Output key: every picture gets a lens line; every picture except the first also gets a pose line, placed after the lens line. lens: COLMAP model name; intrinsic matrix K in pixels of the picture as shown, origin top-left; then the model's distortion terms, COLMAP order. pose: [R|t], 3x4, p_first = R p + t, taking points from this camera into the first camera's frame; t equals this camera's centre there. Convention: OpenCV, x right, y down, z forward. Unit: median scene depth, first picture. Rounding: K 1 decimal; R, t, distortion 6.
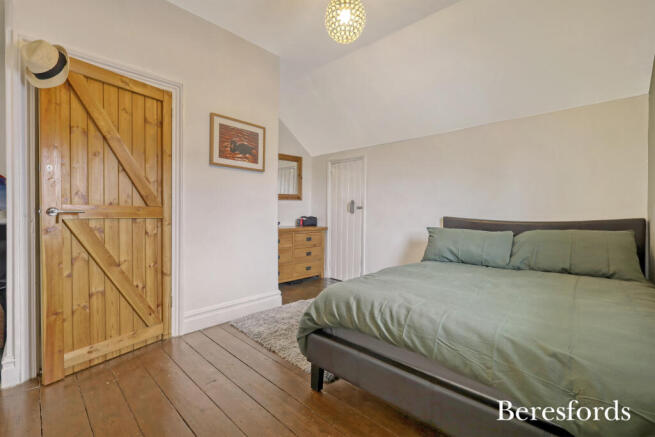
lens RADIAL K [[288.3, 0, 328.0], [0, 288.3, 218.7], [0, 0, 1]] dist [-0.003349, -0.000200]
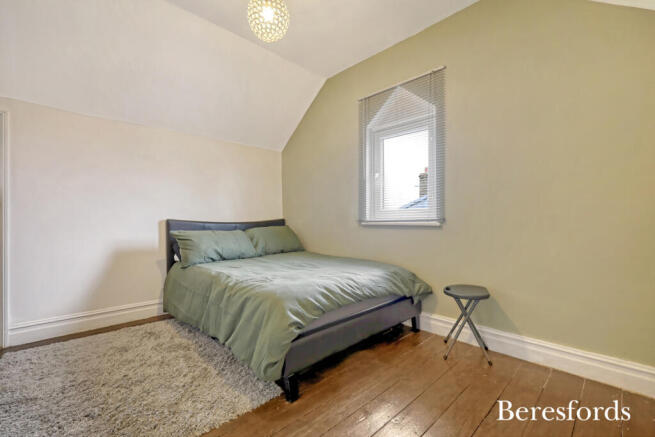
lens RADIAL K [[288.3, 0, 328.0], [0, 288.3, 217.2], [0, 0, 1]] dist [-0.003349, -0.000200]
pose [[0.042710, -0.006417, 0.999067, -0.676489], [0.011466, 0.999917, 0.005932, -0.018369], [-0.999022, 0.011202, 0.042780, 0.558646]]
